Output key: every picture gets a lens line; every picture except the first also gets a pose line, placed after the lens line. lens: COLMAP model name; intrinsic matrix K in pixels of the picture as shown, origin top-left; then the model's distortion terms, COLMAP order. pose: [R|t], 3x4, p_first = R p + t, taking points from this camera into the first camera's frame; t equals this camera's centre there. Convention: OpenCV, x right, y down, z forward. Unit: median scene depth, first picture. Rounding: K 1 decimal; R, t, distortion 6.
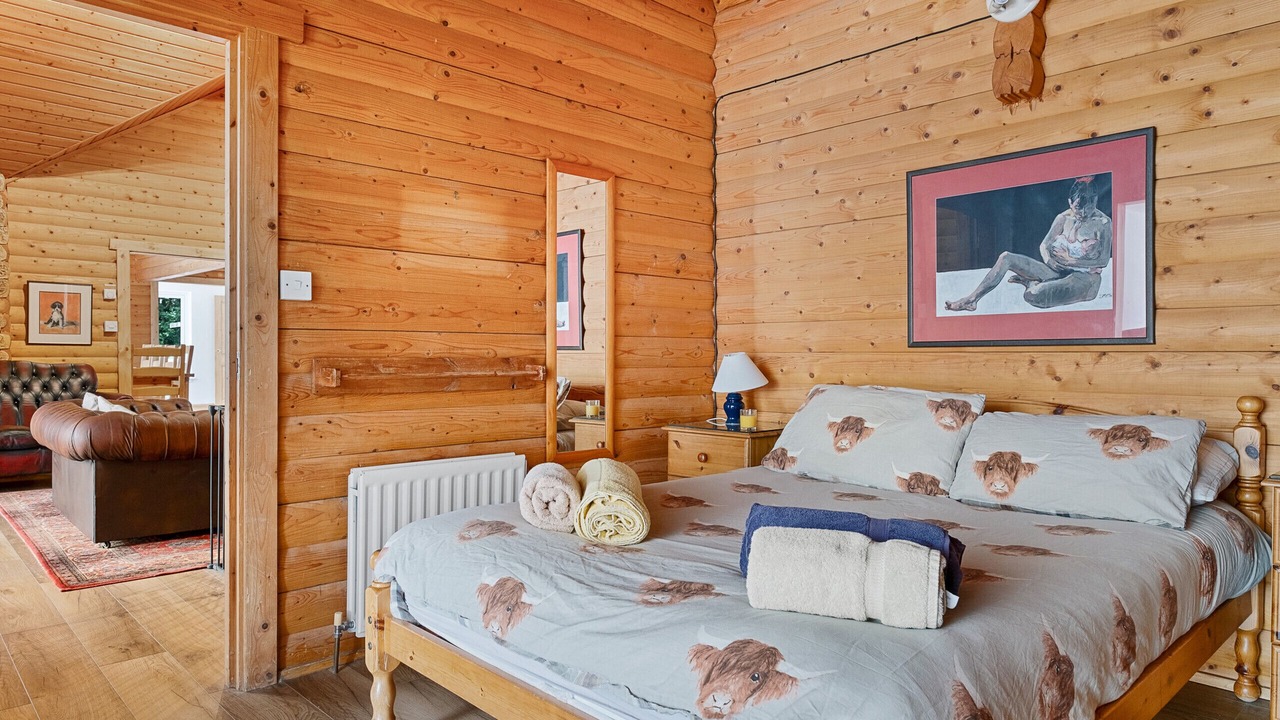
lens RADIAL K [[796.2, 0, 643.9], [0, 796.2, 362.5], [0, 0, 1]] dist [-0.002052, 0.000289]
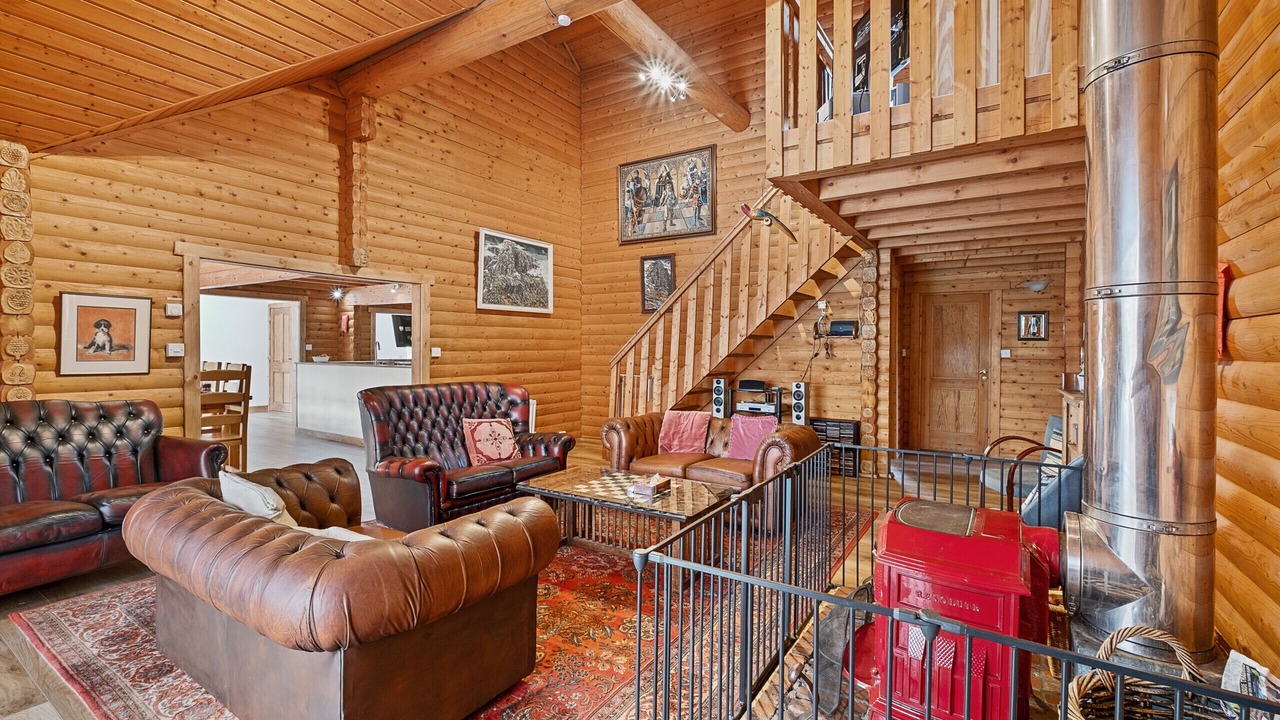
lens RADIAL K [[555.3, 0, 638.7], [0, 555.3, 349.9], [0, 0, 1]] dist [-0.003274, -0.000341]
pose [[0.974913, 0.000671, 0.222583, -0.364582], [0.001609, 0.999948, -0.010061, -0.042234], [-0.222578, 0.010167, 0.974862, 0.375715]]
